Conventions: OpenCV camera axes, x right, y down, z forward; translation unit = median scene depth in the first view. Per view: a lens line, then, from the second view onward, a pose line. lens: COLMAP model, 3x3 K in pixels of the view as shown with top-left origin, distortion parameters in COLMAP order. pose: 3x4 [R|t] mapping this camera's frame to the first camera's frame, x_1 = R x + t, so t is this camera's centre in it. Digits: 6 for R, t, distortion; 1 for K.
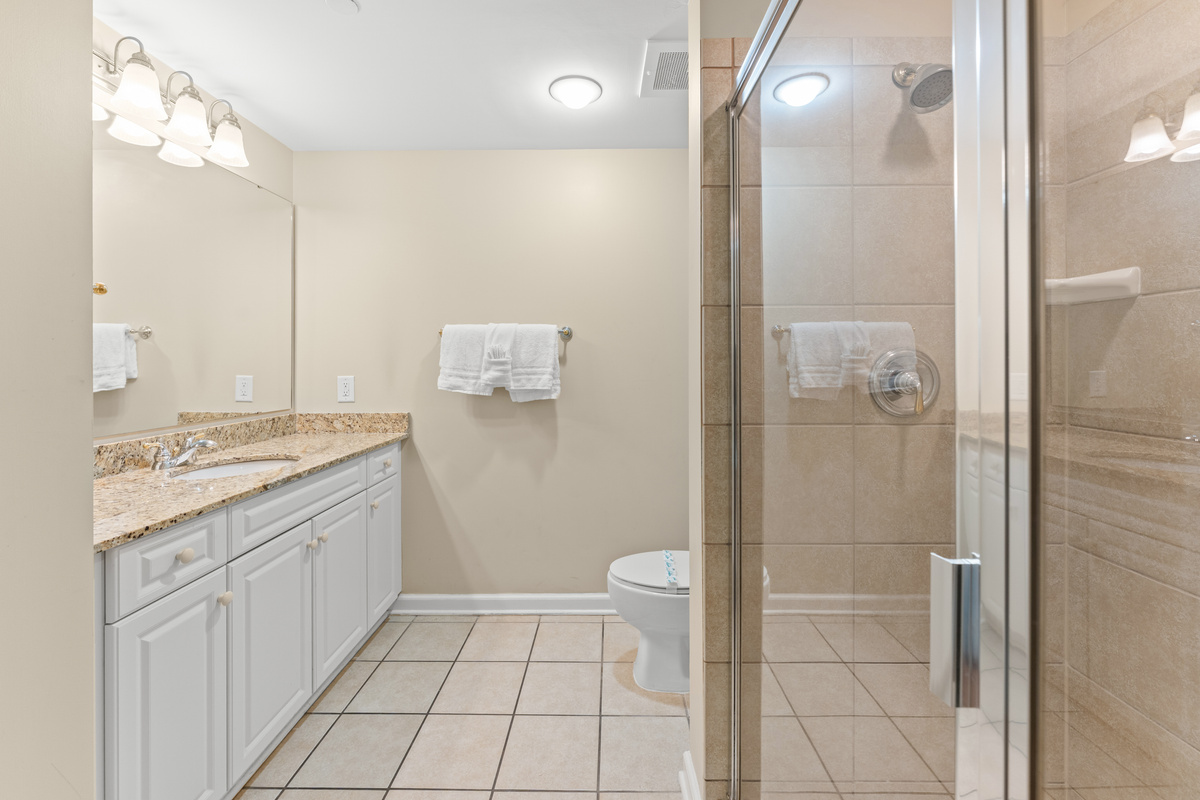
lens RADIAL K [[488.9, 0, 600.7], [0, 488.9, 360.0], [0, 0, 1]] dist [-0.001360, -0.000361]
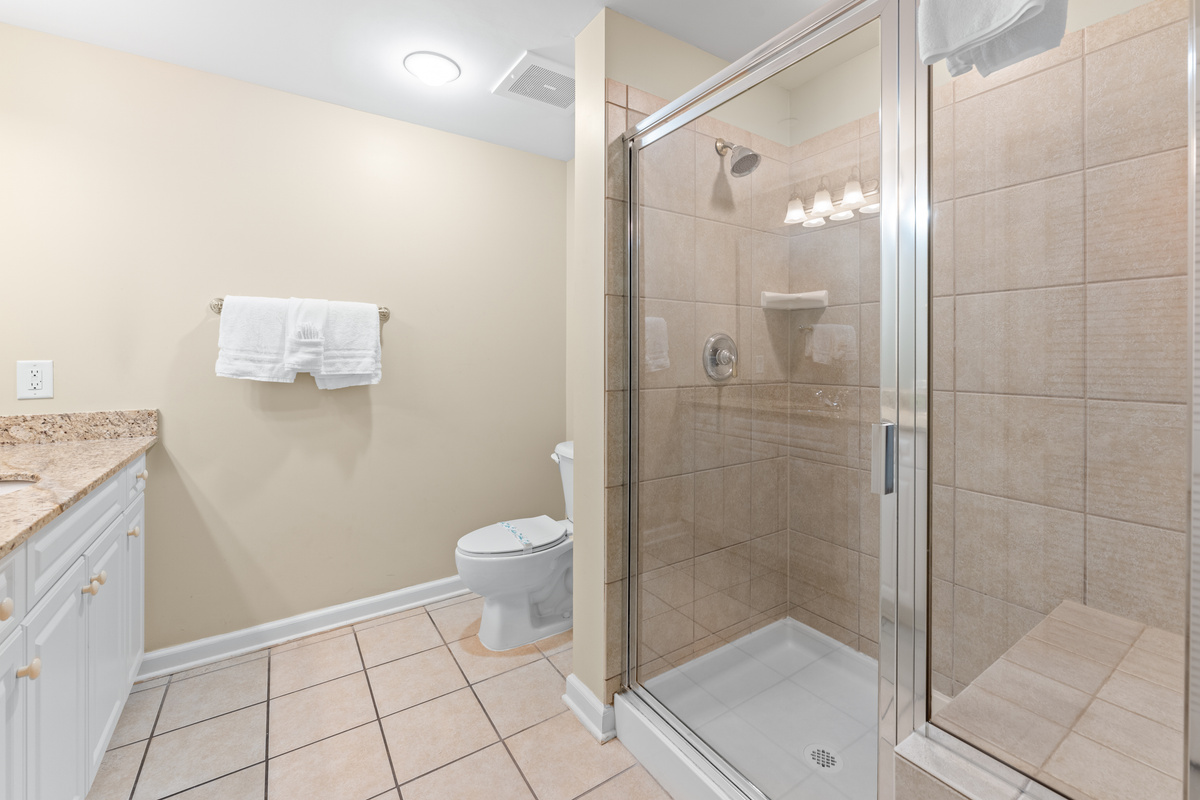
lens RADIAL K [[498.0, 0, 598.4], [0, 498.0, 353.4], [0, 0, 1]] dist [-0.001119, -0.000268]
pose [[0.828503, 0.005834, 0.559954, -0.277758], [-0.005389, 0.999982, -0.002446, 0.021785], [-0.559959, -0.000991, 0.828520, -0.015357]]
